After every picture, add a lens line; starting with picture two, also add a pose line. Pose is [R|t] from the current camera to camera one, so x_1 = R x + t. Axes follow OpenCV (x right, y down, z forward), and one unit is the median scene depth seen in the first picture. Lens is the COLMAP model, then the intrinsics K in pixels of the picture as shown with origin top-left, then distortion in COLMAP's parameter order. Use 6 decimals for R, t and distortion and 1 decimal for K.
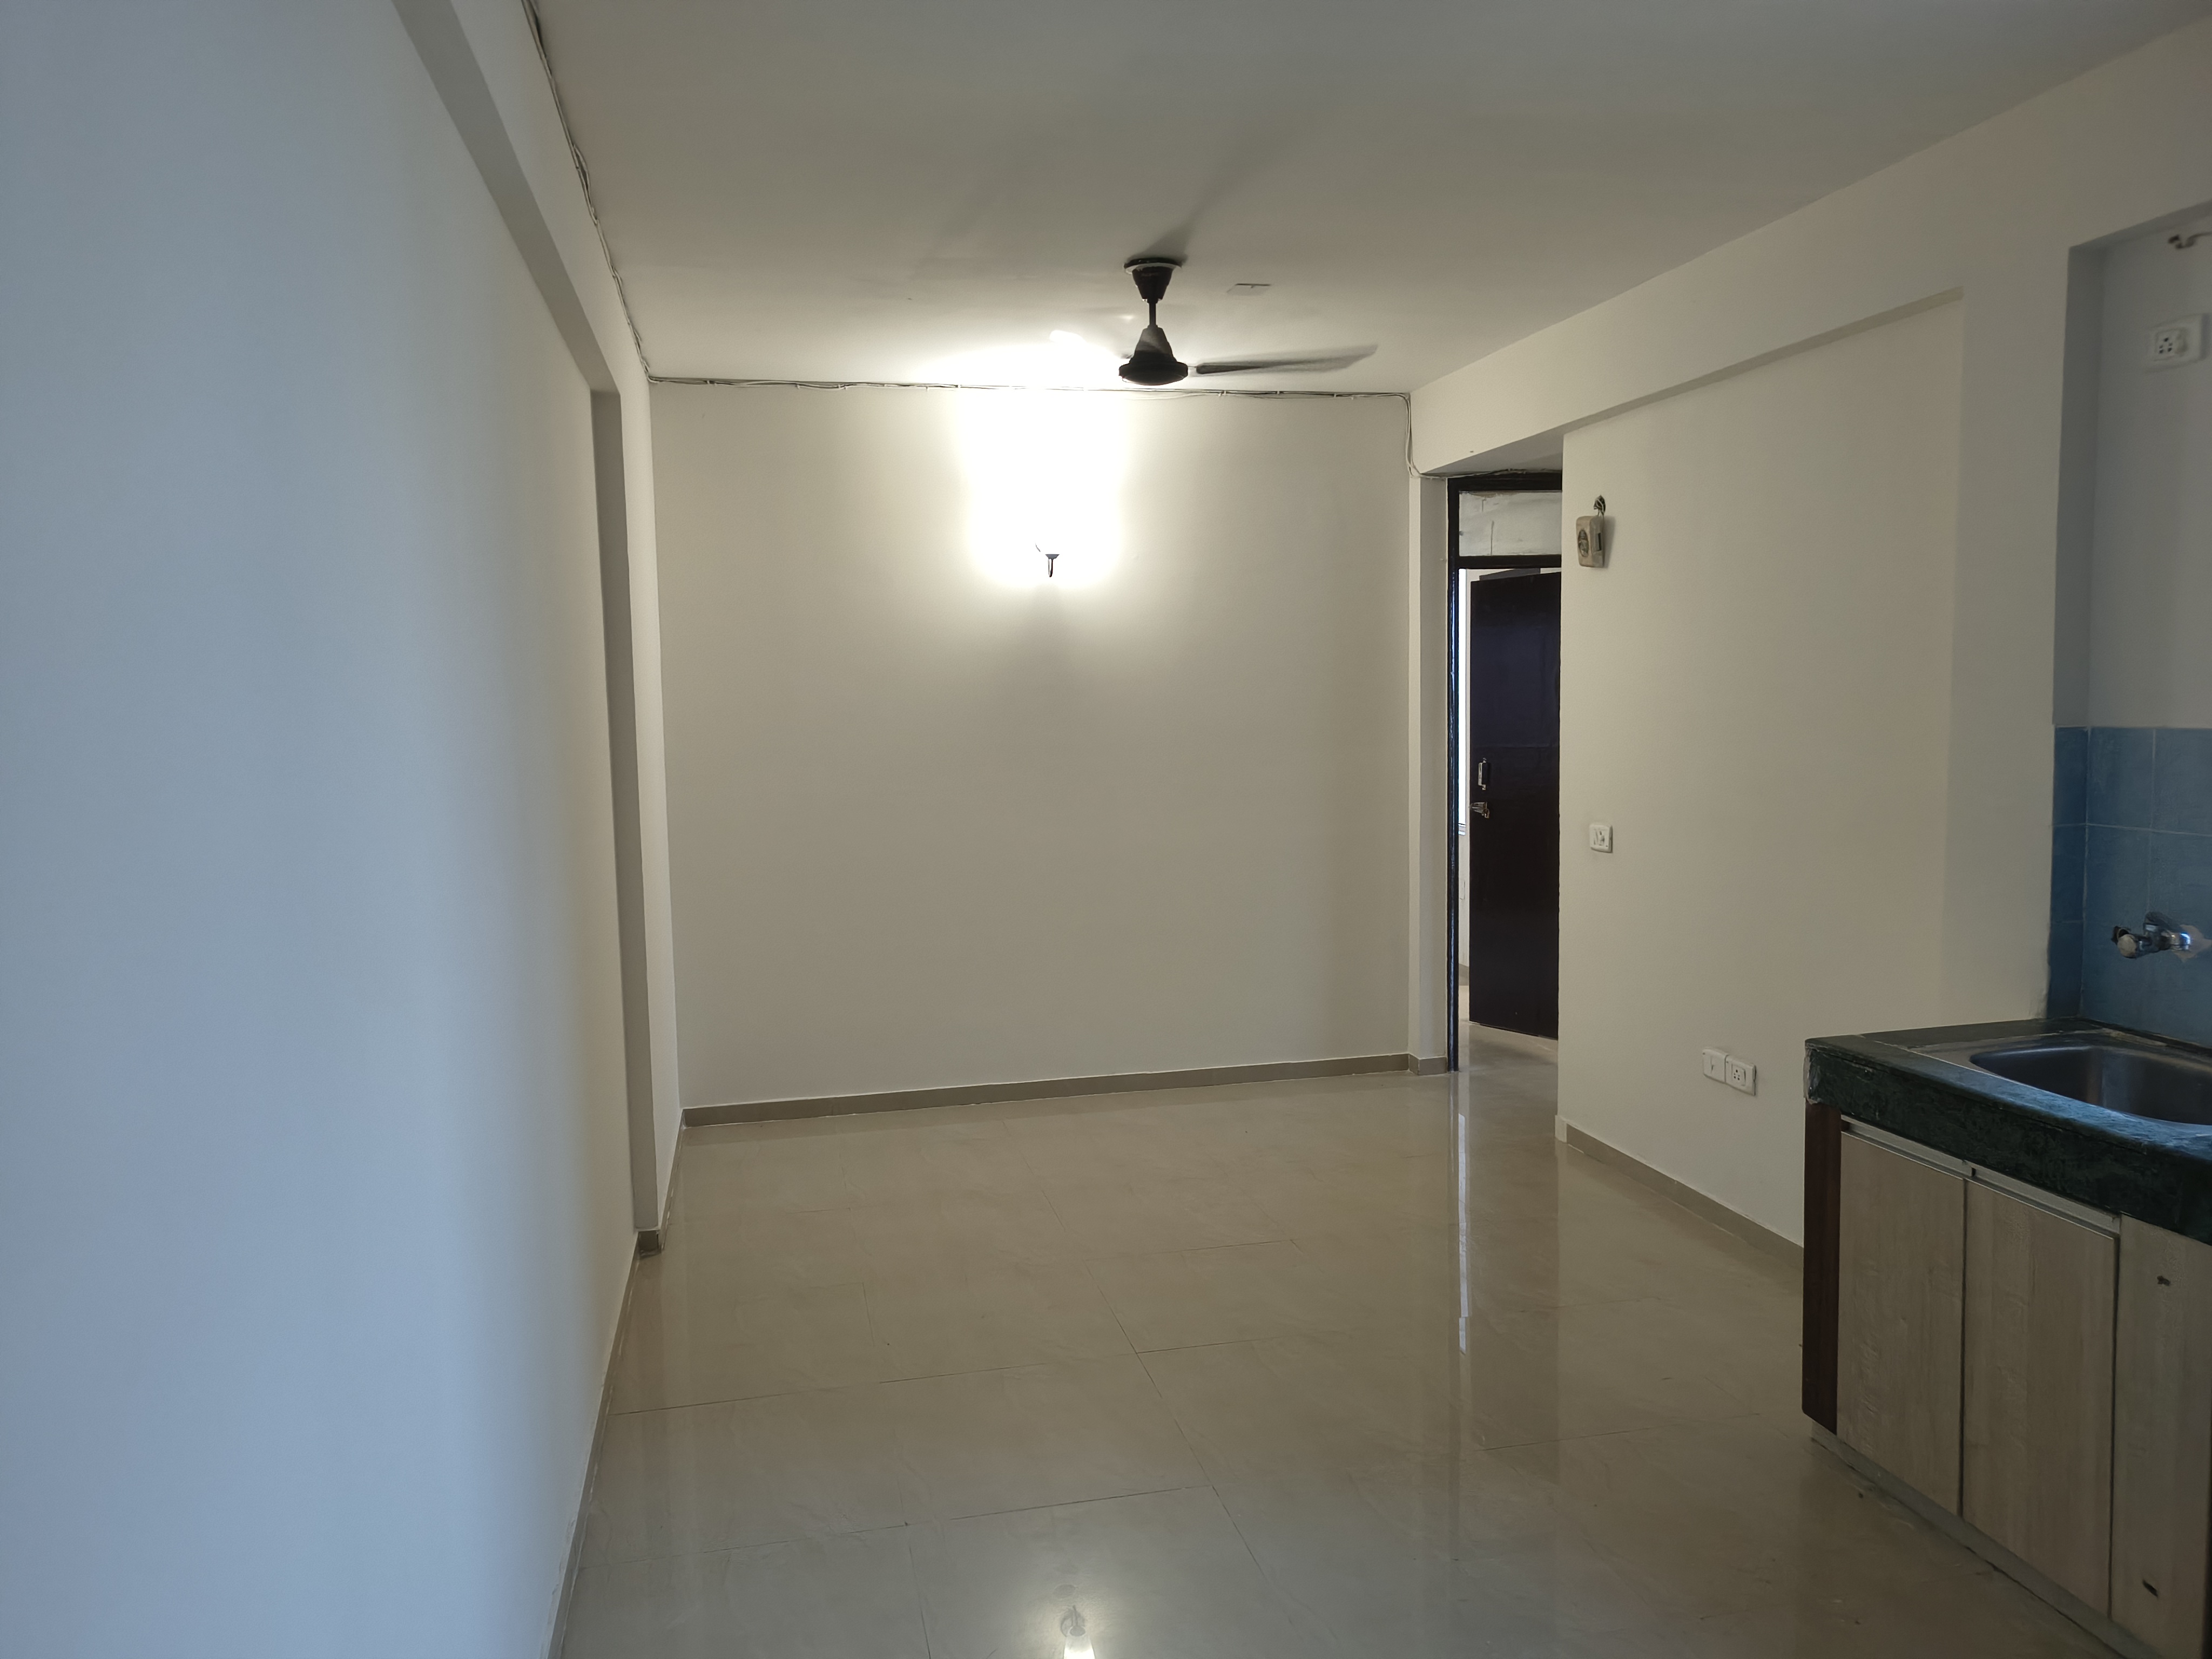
lens RADIAL K [[1512.6, 0, 1098.6], [0, 1512.6, 815.2], [0, 0, 1]] dist [0.069413, -0.069914]
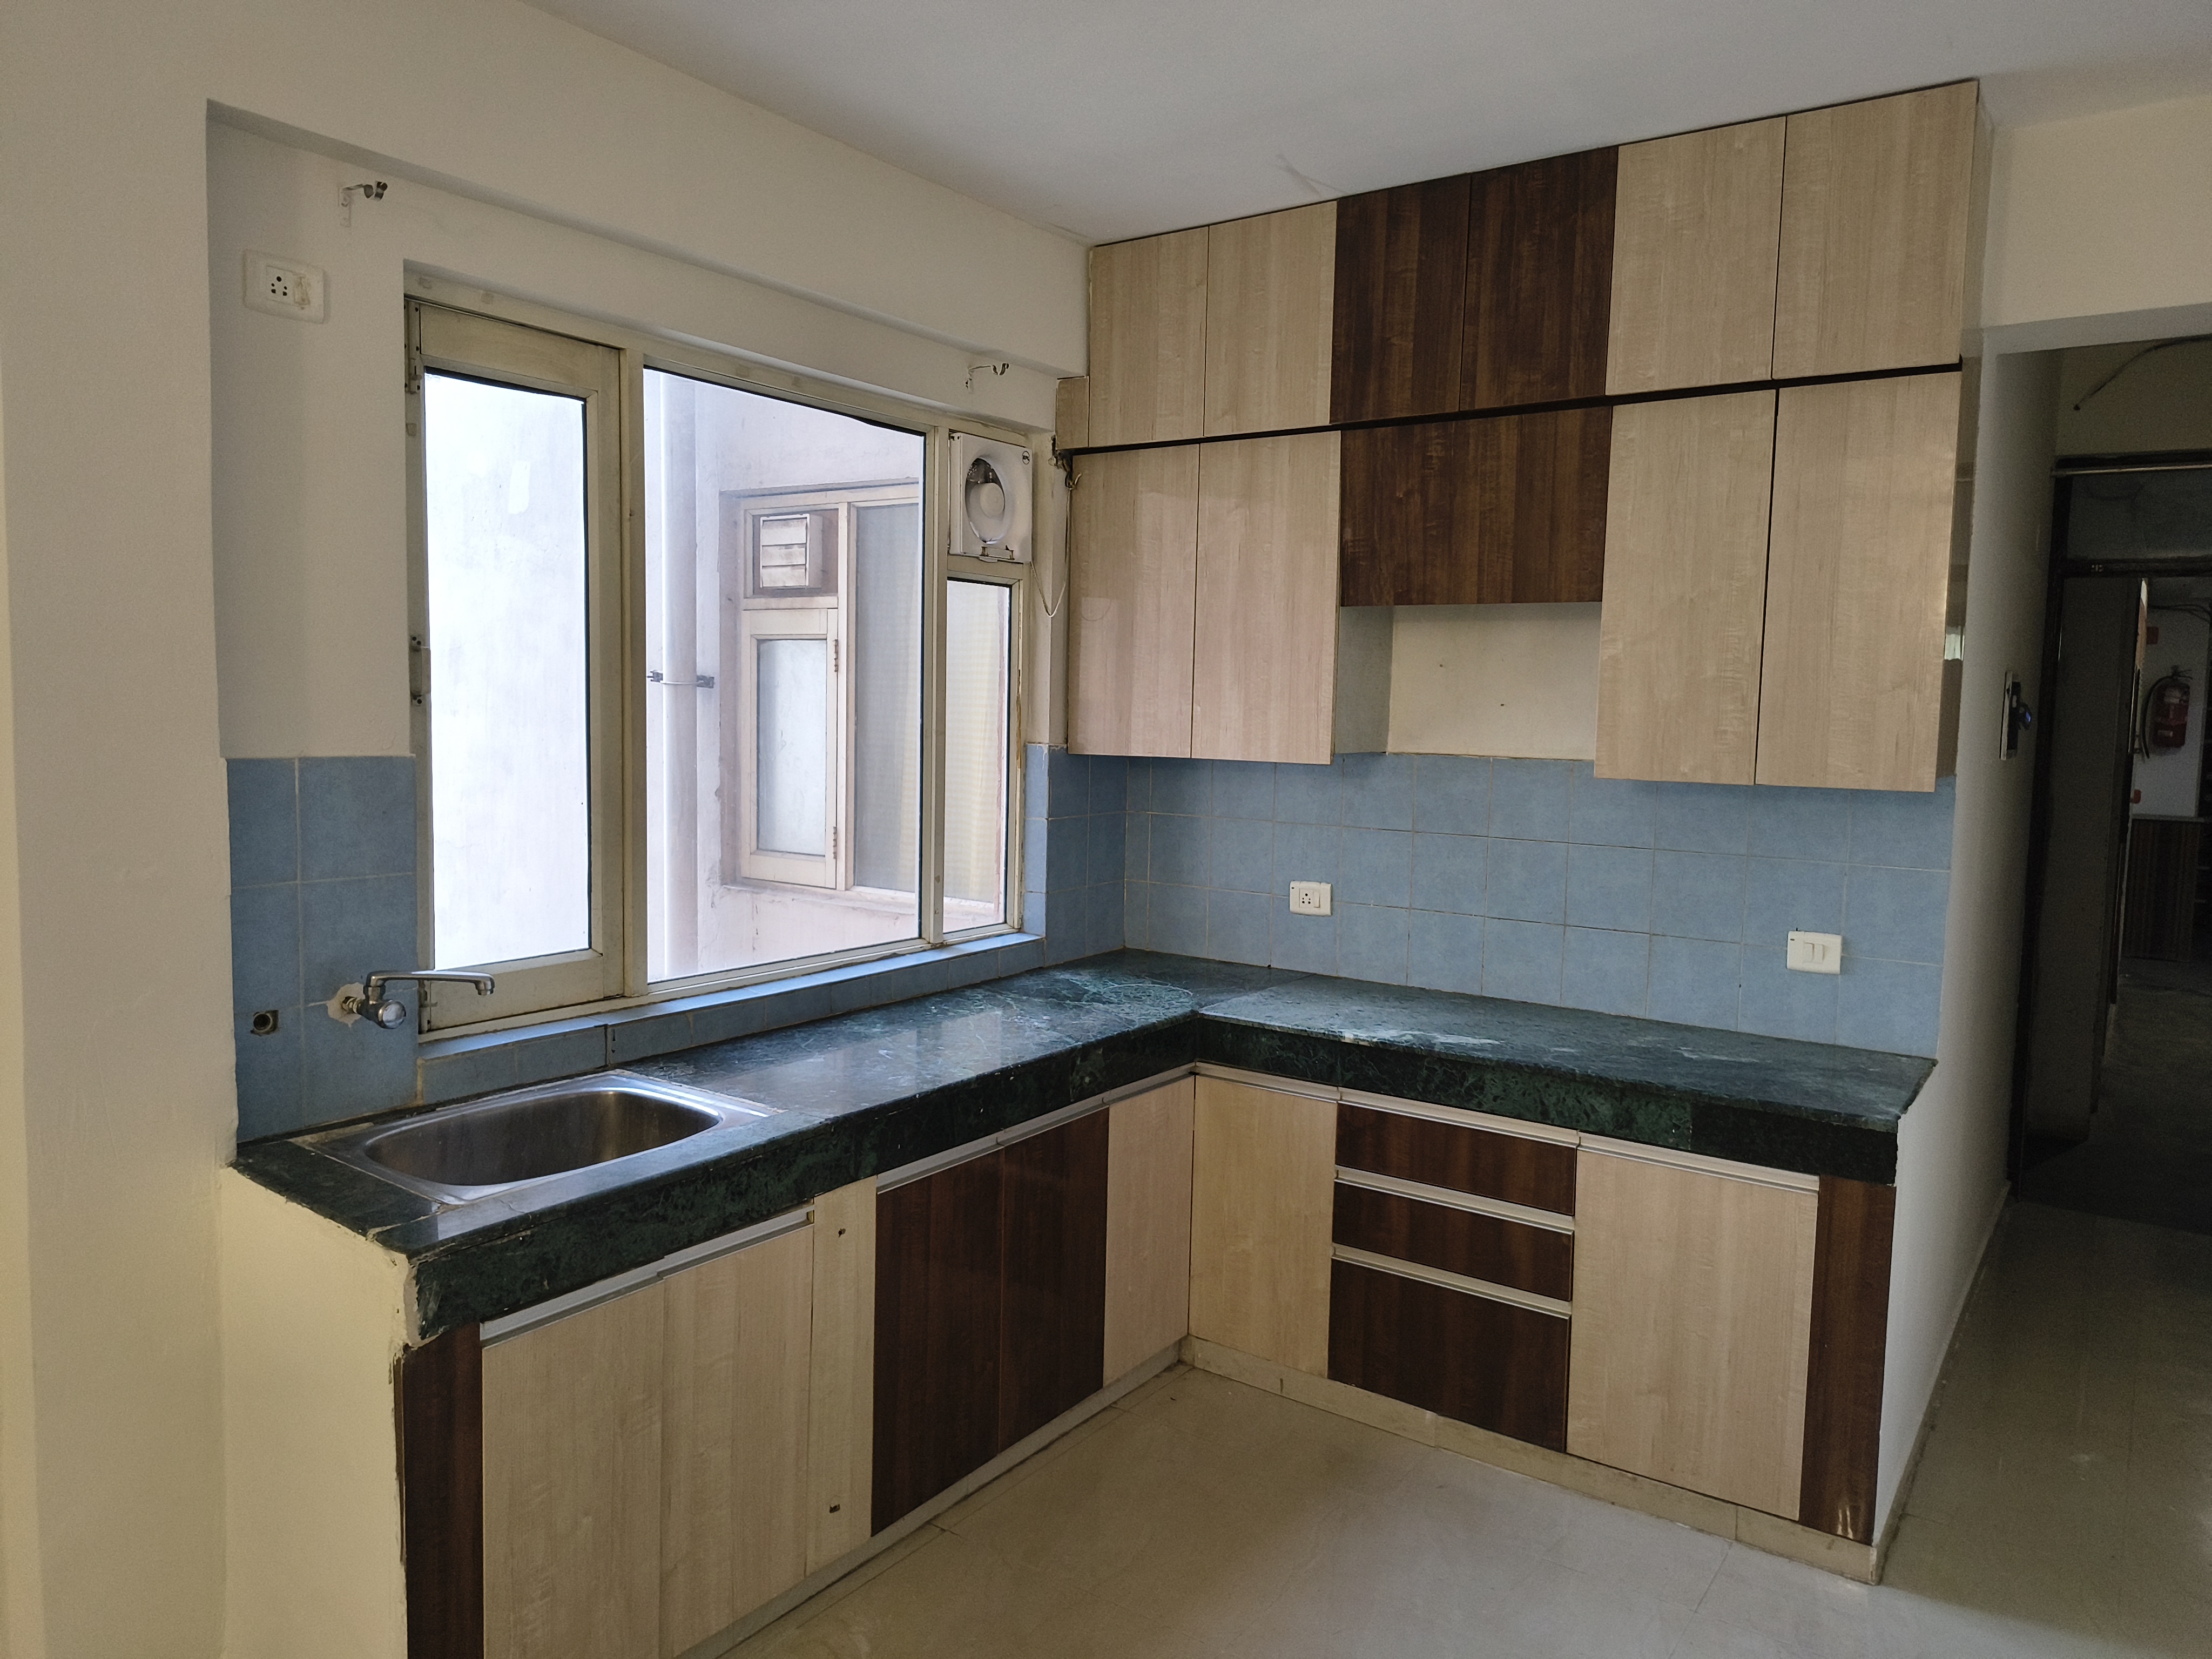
lens RADIAL K [[1512.6, 0, 1098.6], [0, 1512.6, 815.2], [0, 0, 1]] dist [0.069413, -0.069914]
pose [[-0.664686, -0.053275, 0.745221, -0.210744], [0.051709, 0.991782, 0.117023, -0.102424], [-0.745332, 0.116318, -0.656469, 1.248995]]
